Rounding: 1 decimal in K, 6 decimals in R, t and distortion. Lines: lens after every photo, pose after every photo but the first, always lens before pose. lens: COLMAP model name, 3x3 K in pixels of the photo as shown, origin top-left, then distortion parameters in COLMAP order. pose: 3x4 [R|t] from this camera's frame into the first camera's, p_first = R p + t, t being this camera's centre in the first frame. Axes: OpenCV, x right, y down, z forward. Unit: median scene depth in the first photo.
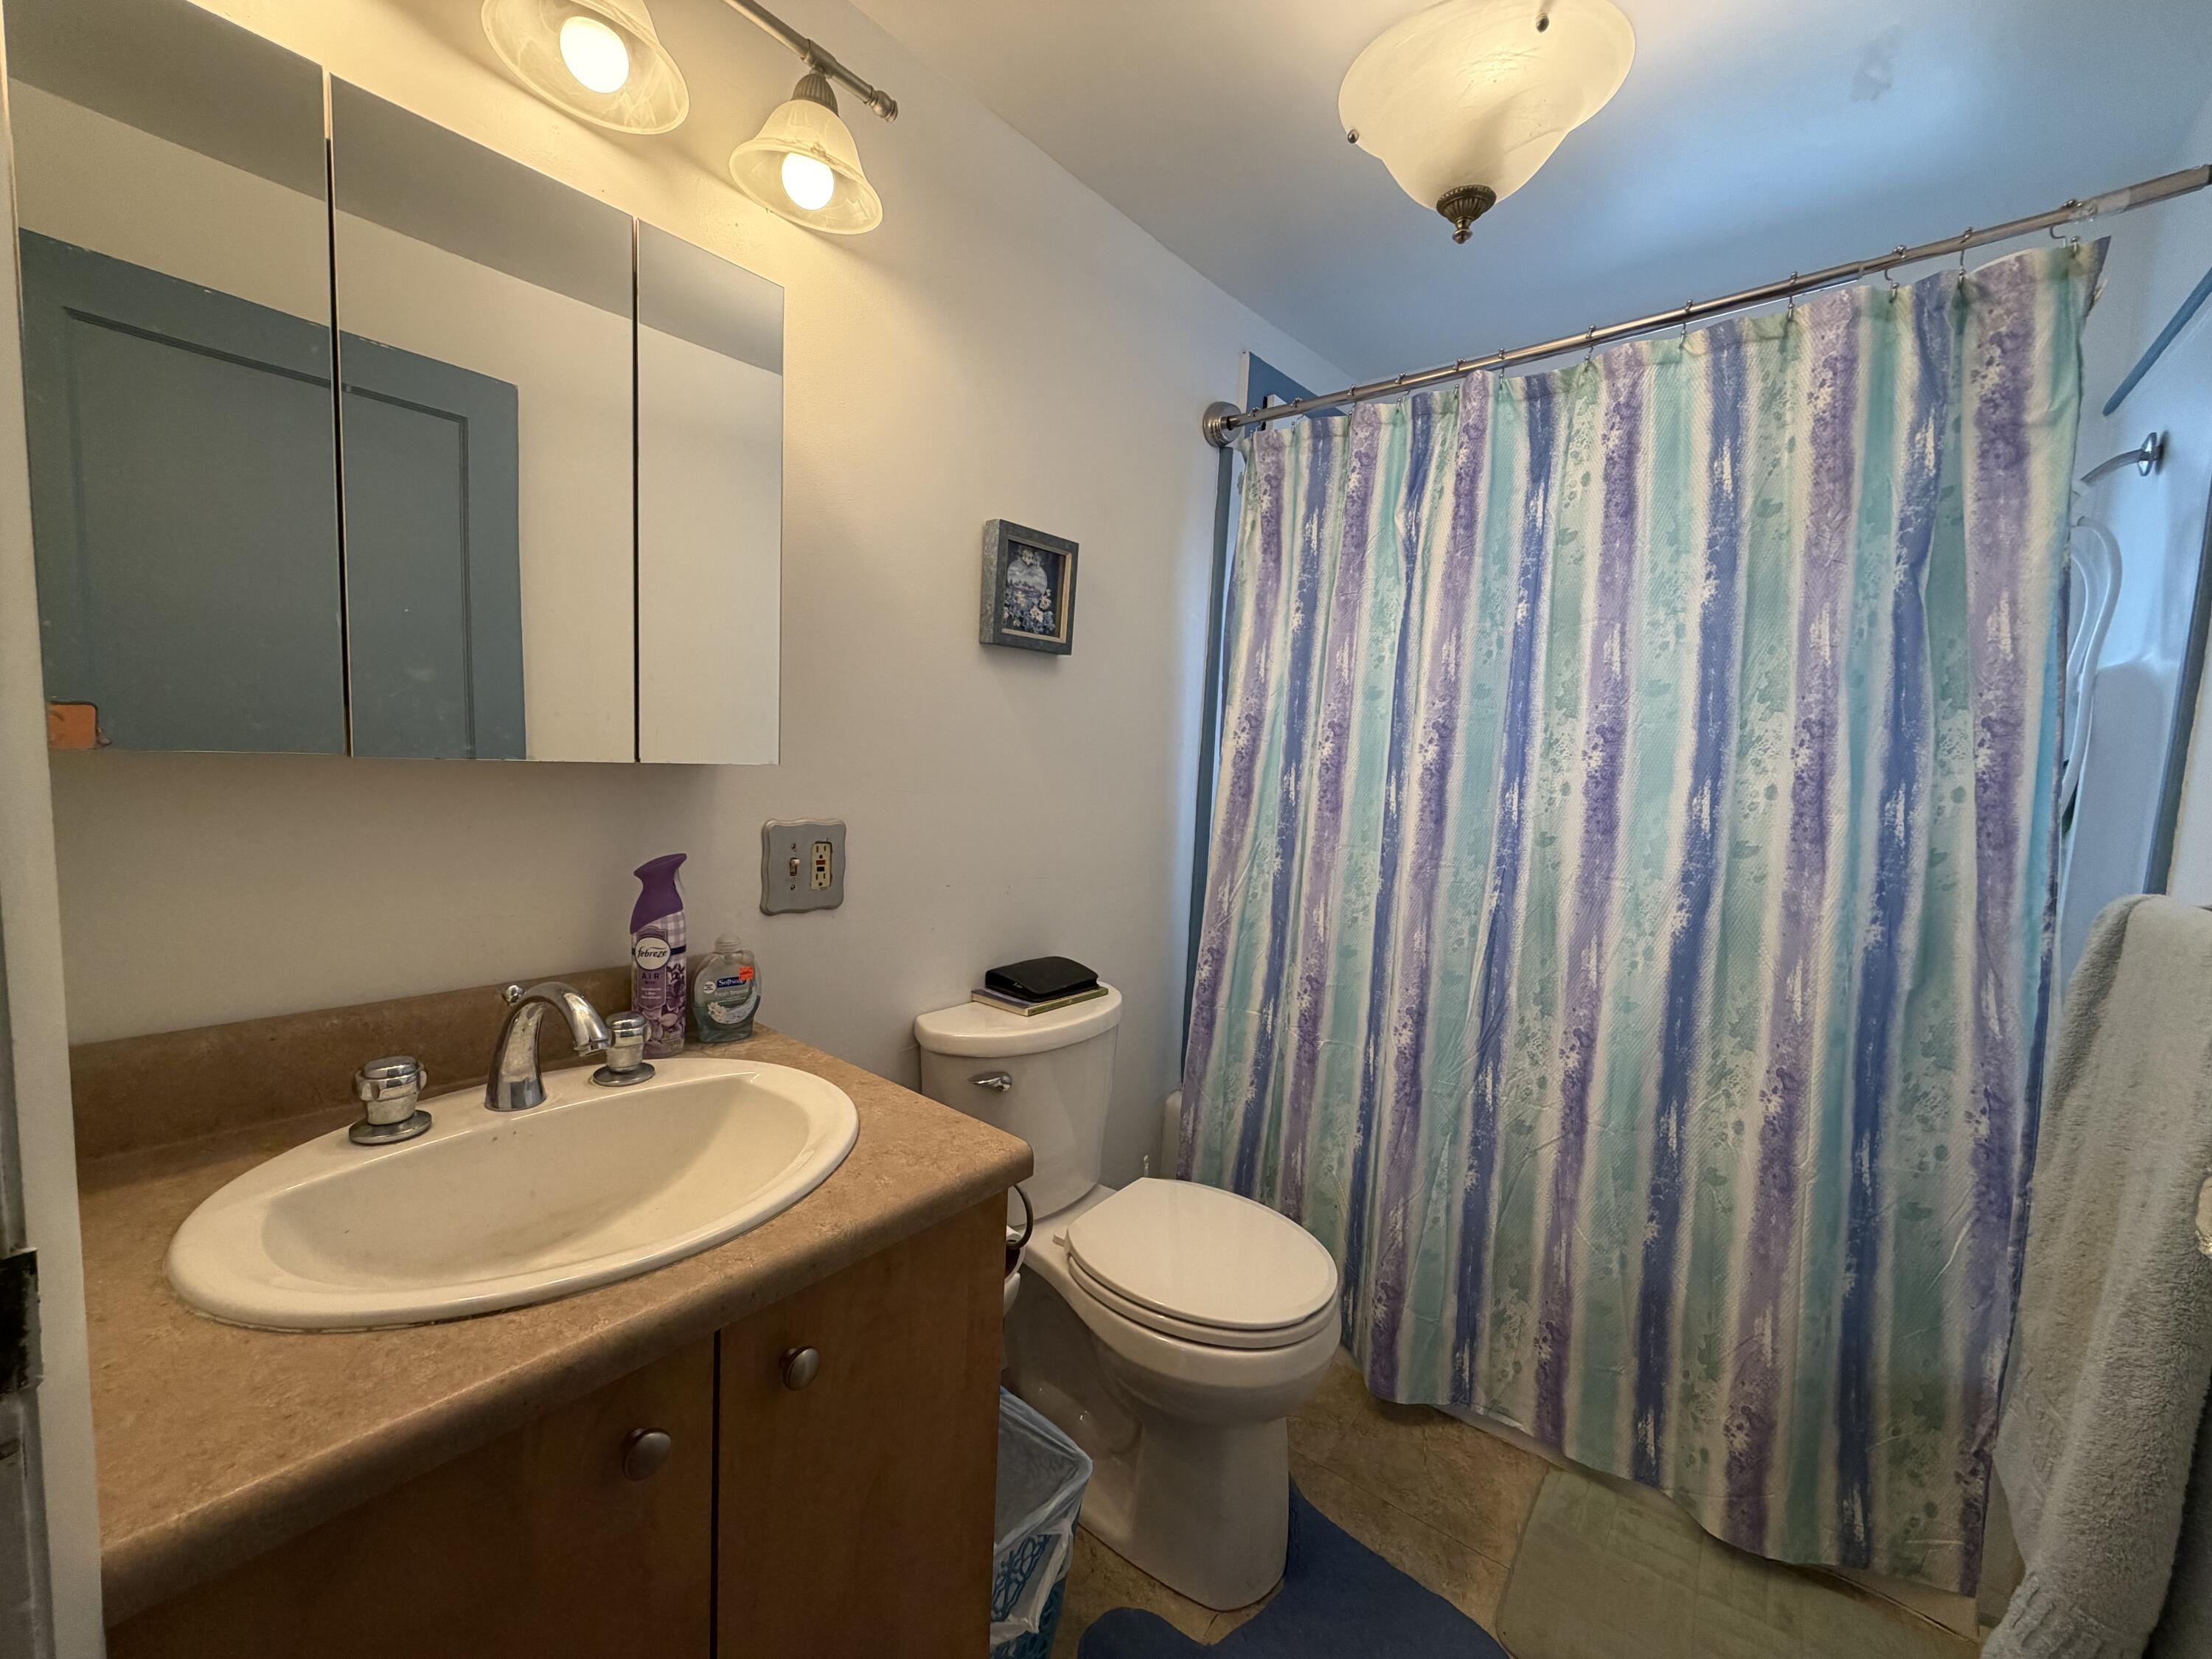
lens RADIAL K [[880.3, 0, 1105.0], [0, 880.3, 825.7], [0, 0, 1]] dist [0.001770, -0.000455]
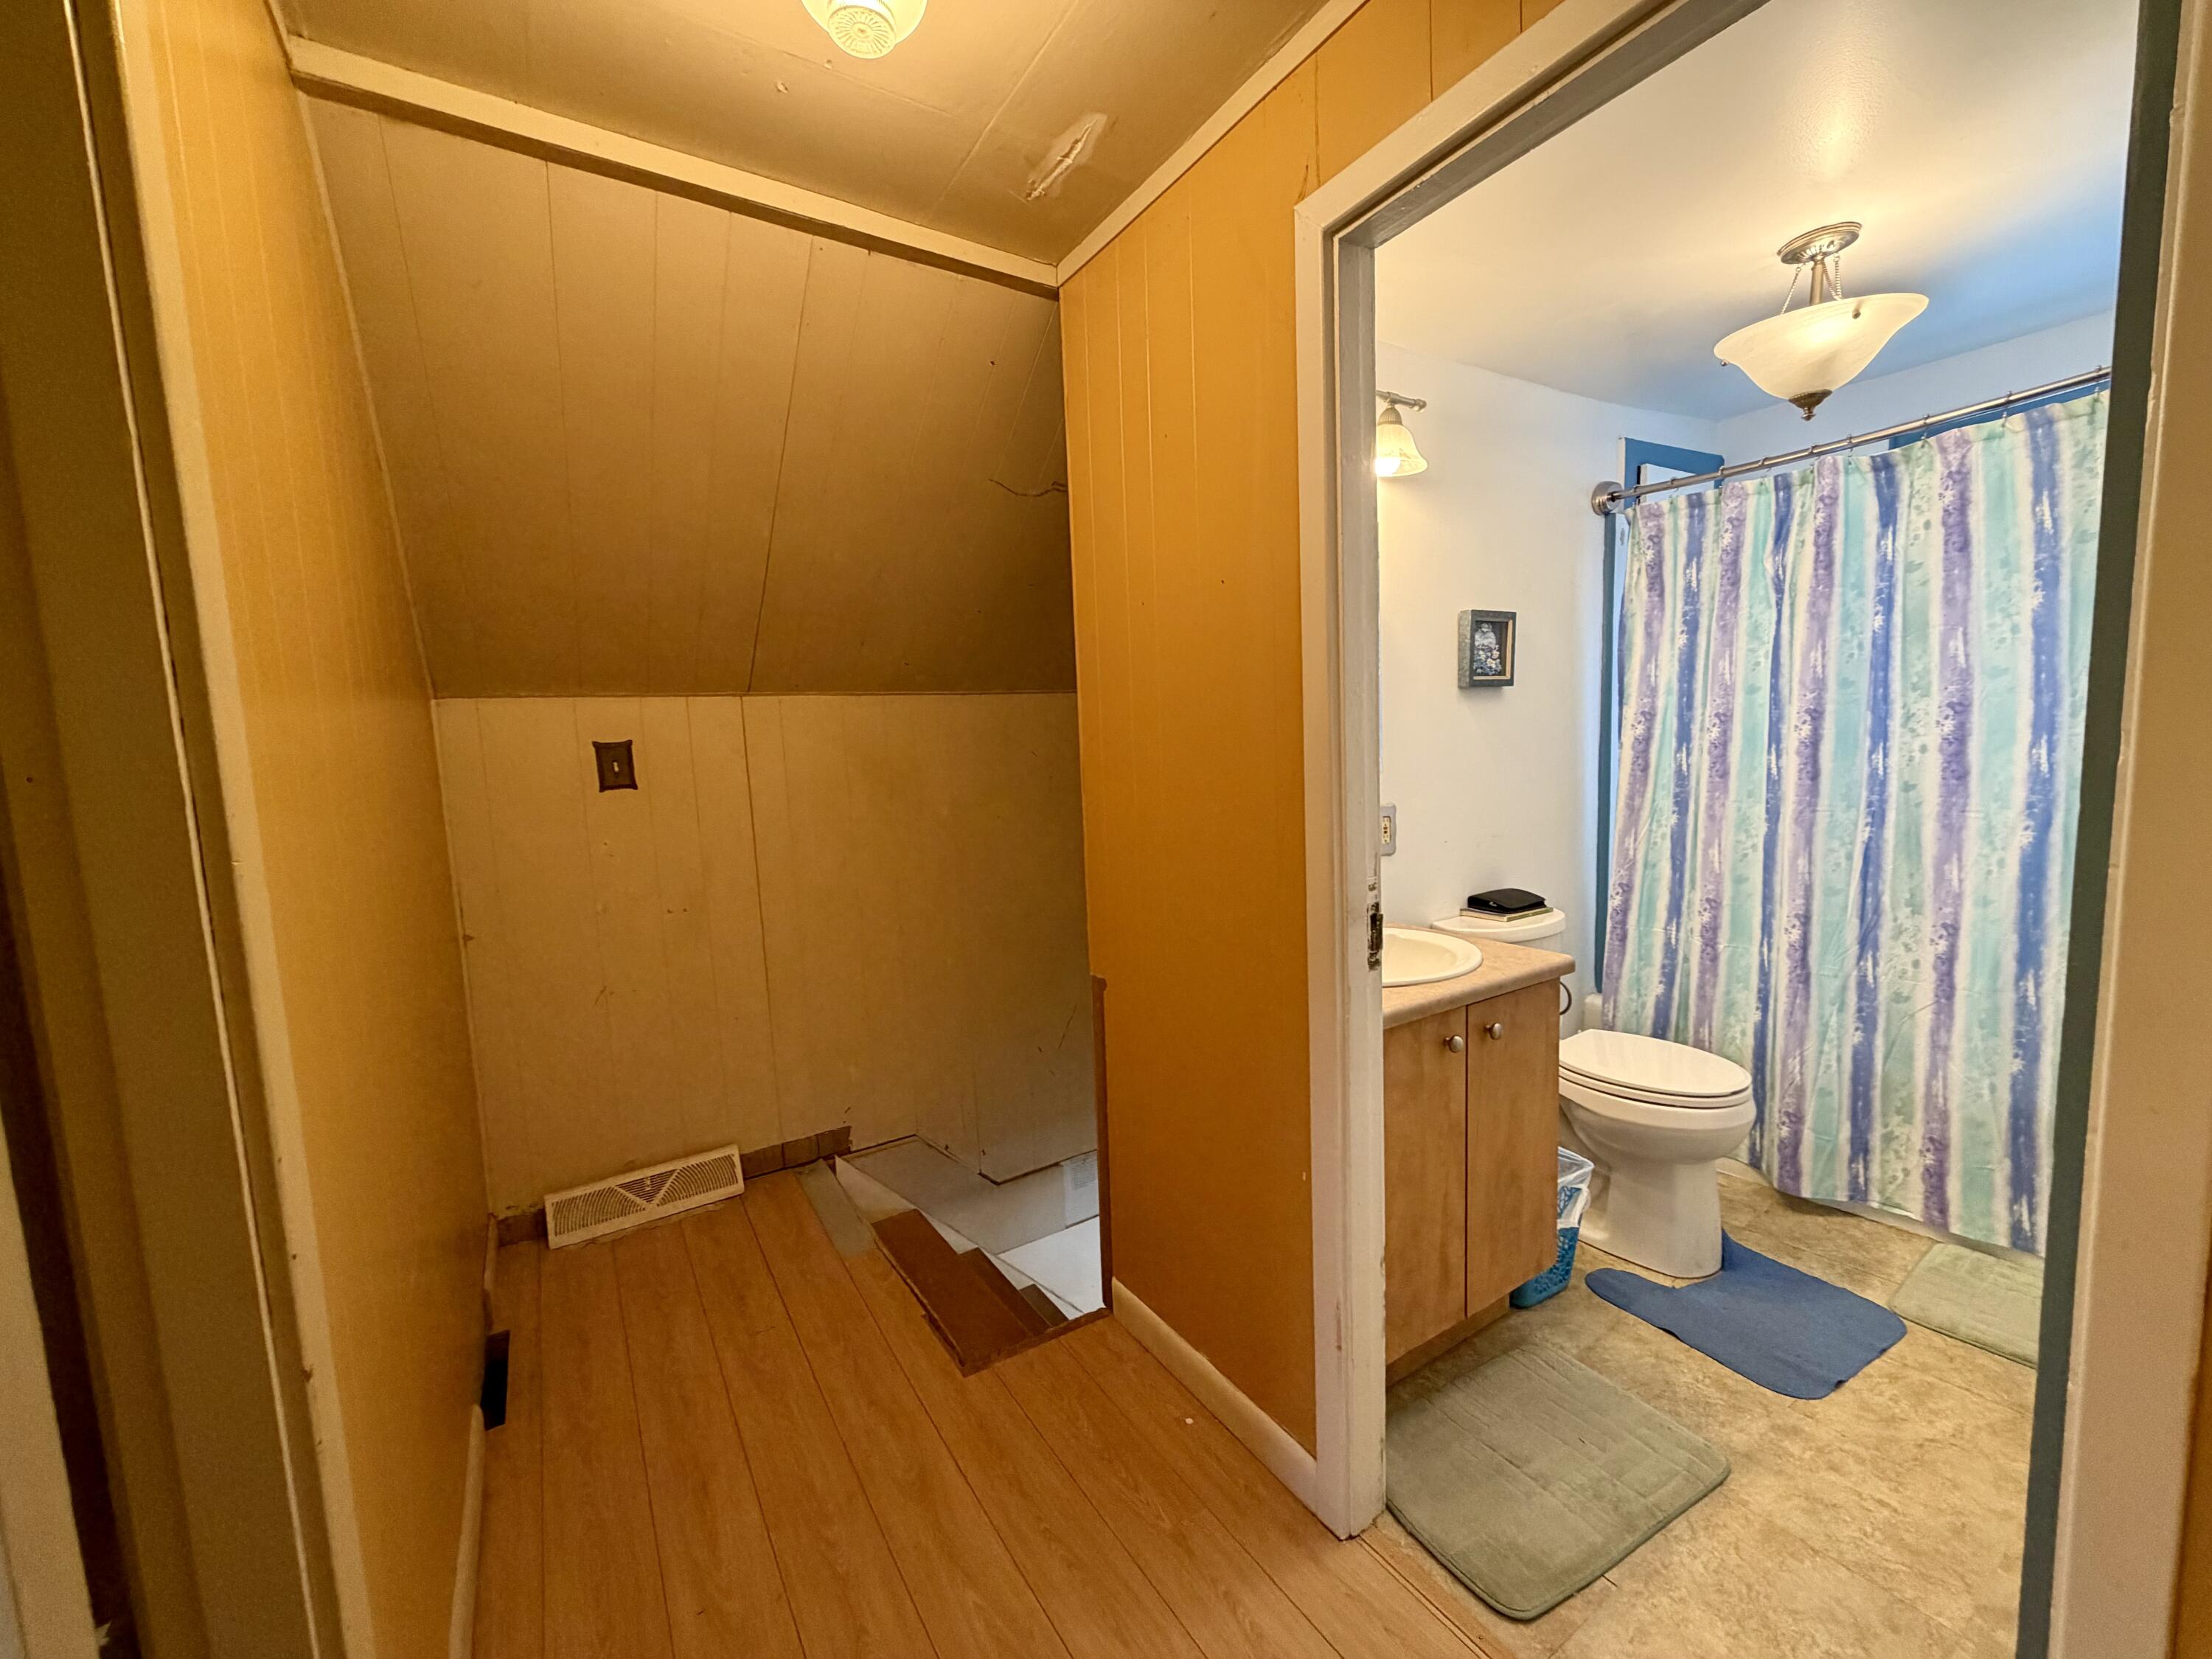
lens RADIAL K [[880.3, 0, 1106.5], [0, 880.3, 826.9], [0, 0, 1]] dist [0.001770, -0.000455]
pose [[0.946578, -0.055253, -0.317705, -0.250072], [0.059011, 0.998255, 0.002210, 0.001633], [0.317028, -0.020840, 0.948187, -0.700494]]
